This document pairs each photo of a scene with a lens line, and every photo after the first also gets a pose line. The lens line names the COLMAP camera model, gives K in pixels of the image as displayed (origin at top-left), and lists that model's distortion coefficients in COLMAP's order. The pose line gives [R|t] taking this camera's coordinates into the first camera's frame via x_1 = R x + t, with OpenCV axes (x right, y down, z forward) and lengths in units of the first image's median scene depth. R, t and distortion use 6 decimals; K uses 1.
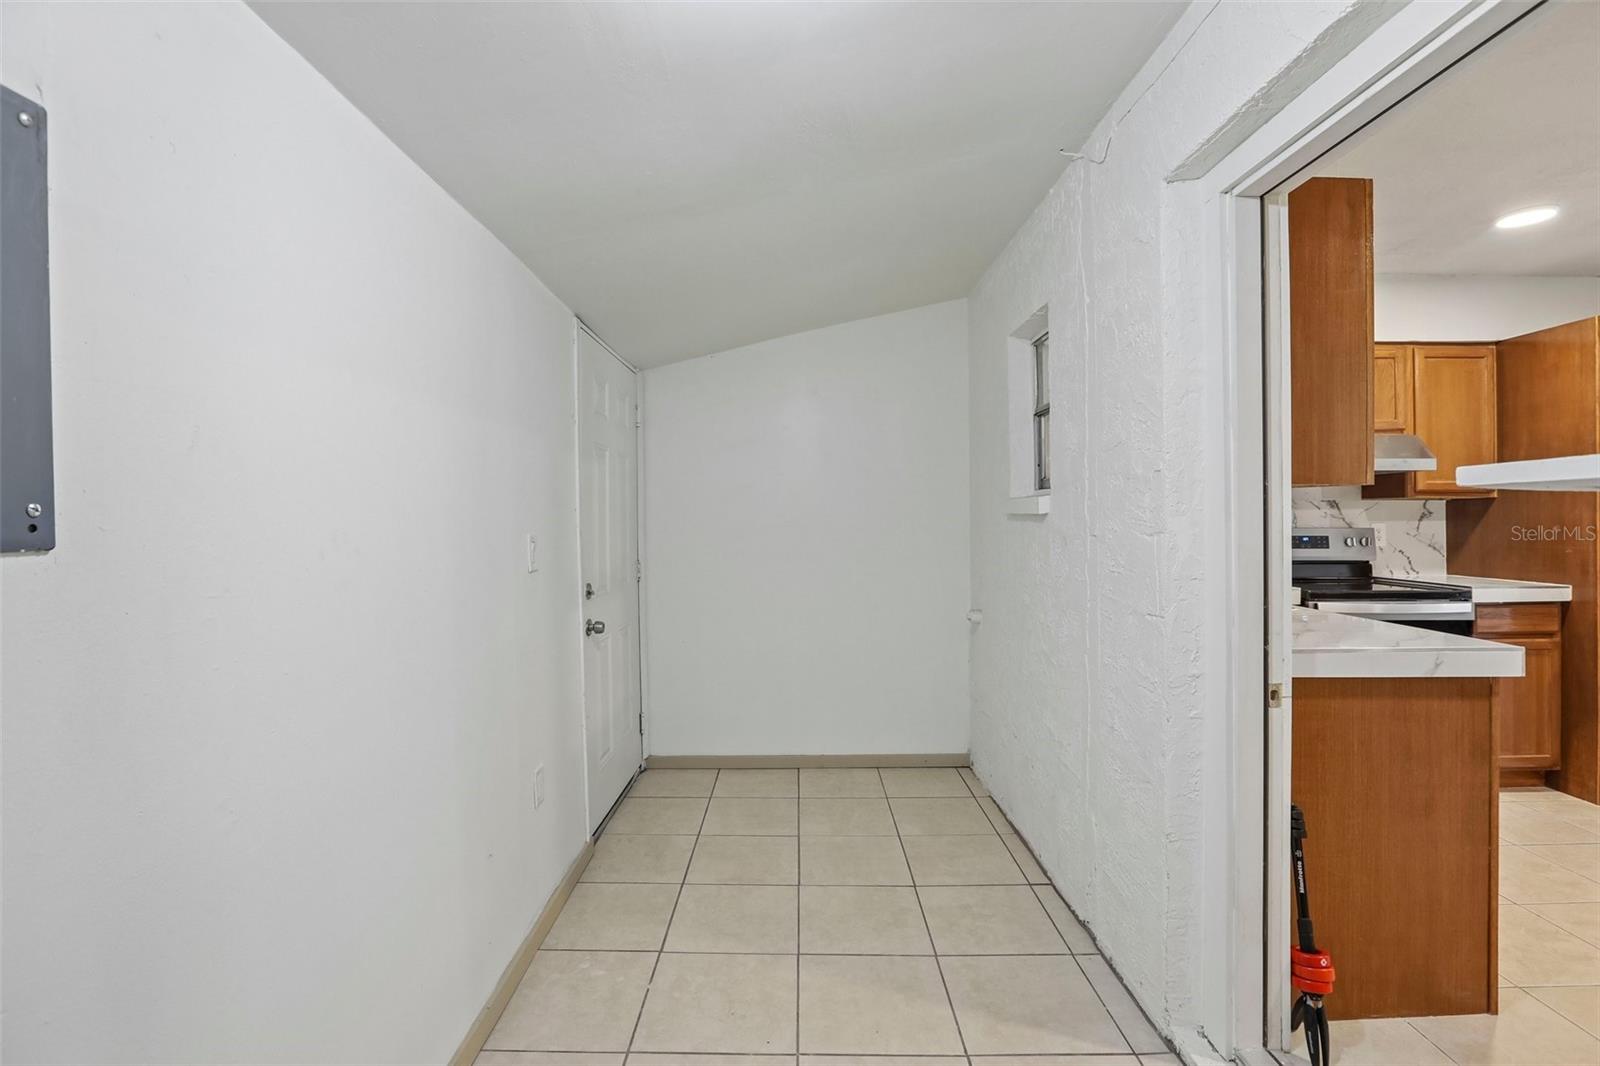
lens RADIAL K [[729.2, 0, 801.7], [0, 729.2, 526.6], [0, 0, 1]] dist [-0.053121, 0.021085]
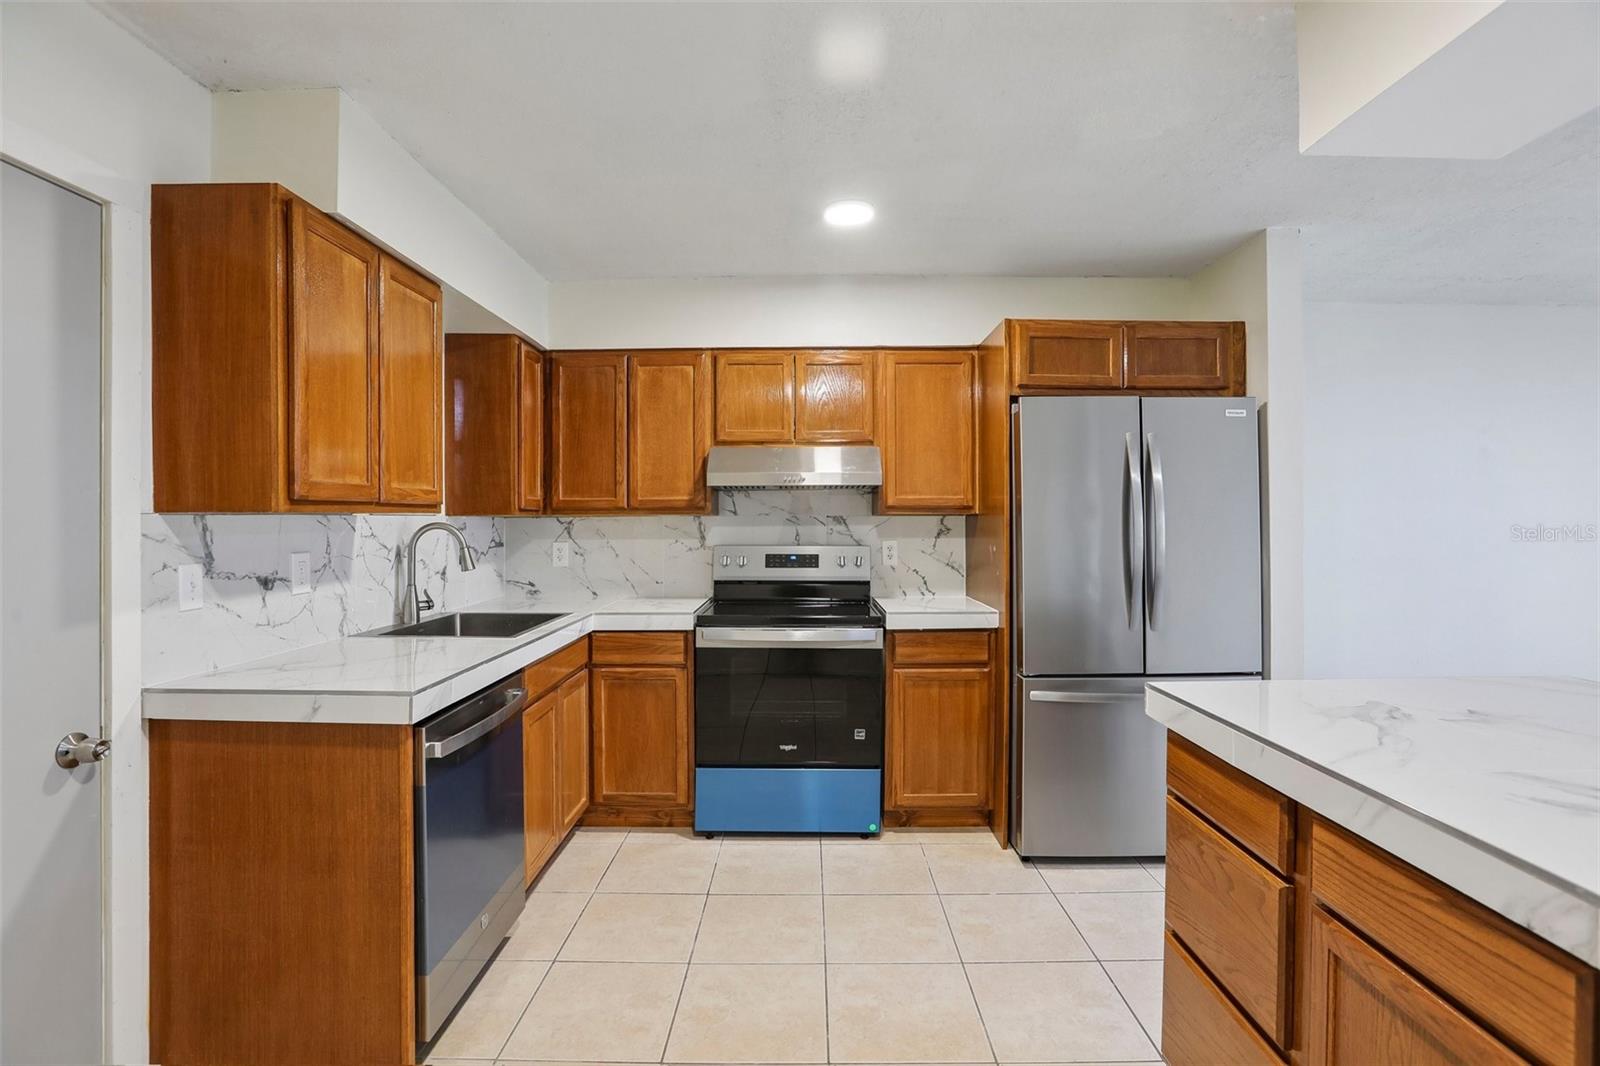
lens RADIAL K [[729.2, 0, 801.7], [0, 729.2, 526.6], [0, 0, 1]] dist [-0.053121, 0.021085]
pose [[0.999823, 0.001545, -0.018748, 0.844748], [-0.001645, 0.999984, -0.005357, -0.020814], [0.018739, 0.005387, 0.999810, 0.046636]]
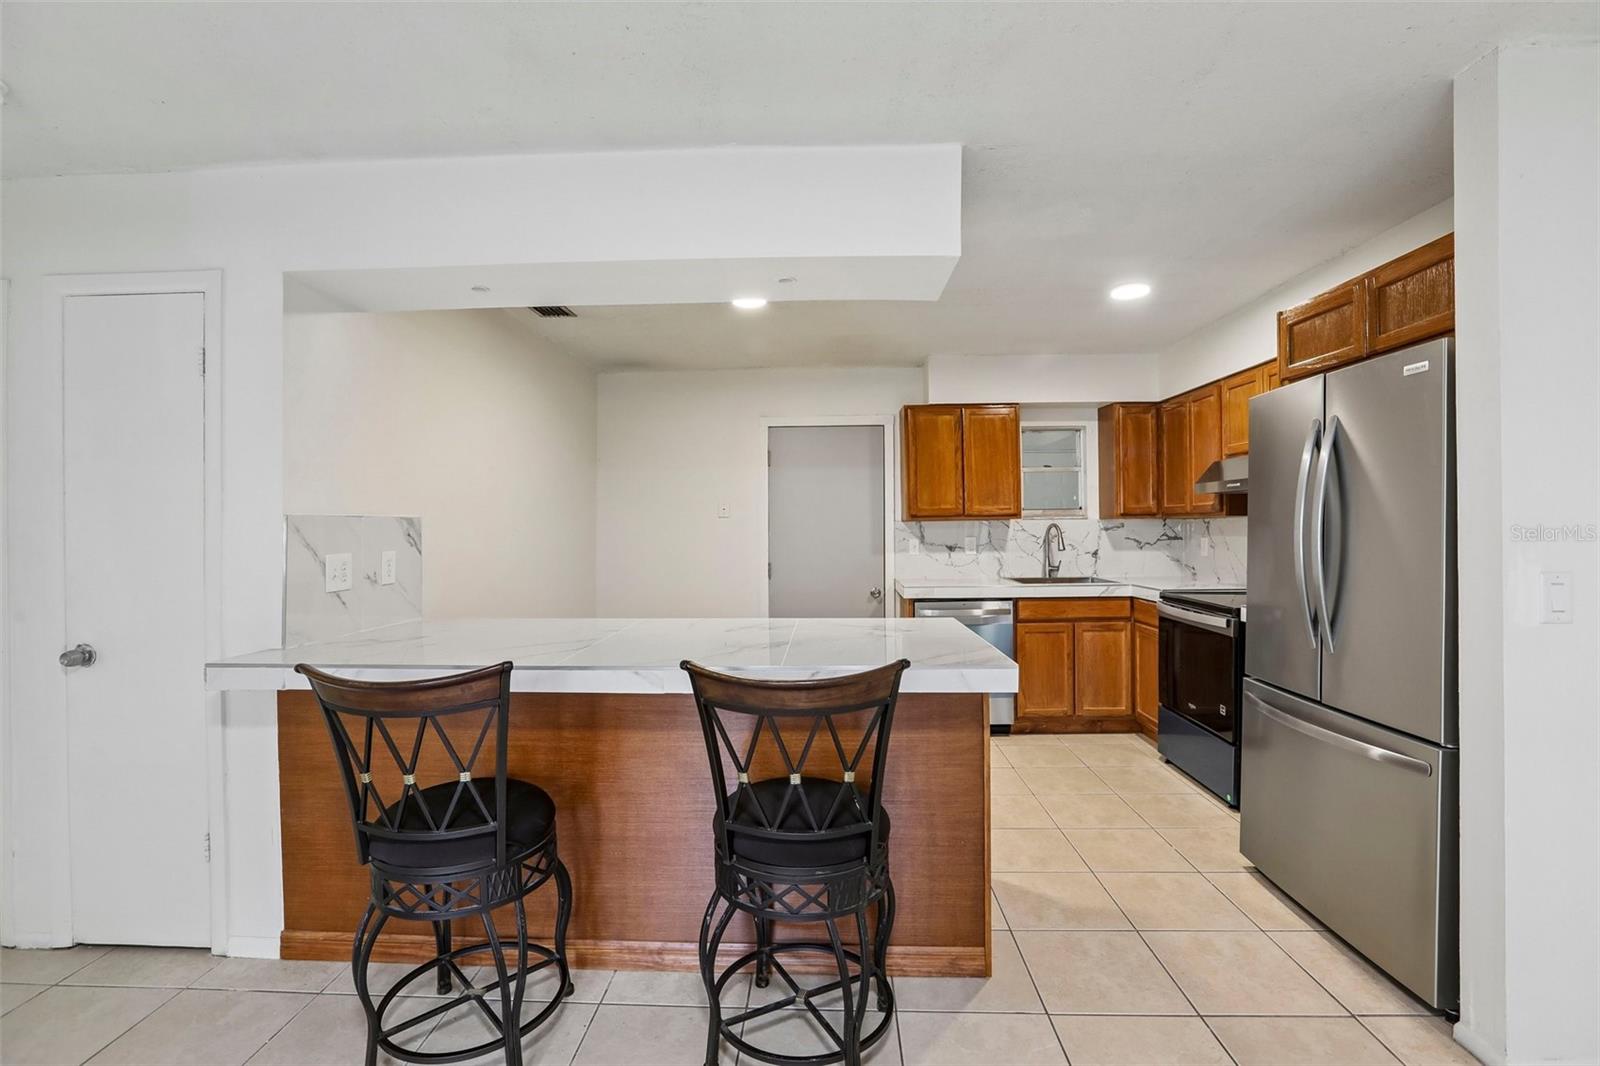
lens RADIAL K [[729.2, 0, 801.7], [0, 729.2, 526.6], [0, 0, 1]] dist [-0.053121, 0.021085]
pose [[-0.051477, 0.005007, -0.998662, 2.010725], [-0.005216, 0.999972, 0.005283, -0.028277], [0.998661, 0.005481, -0.051450, 0.434596]]
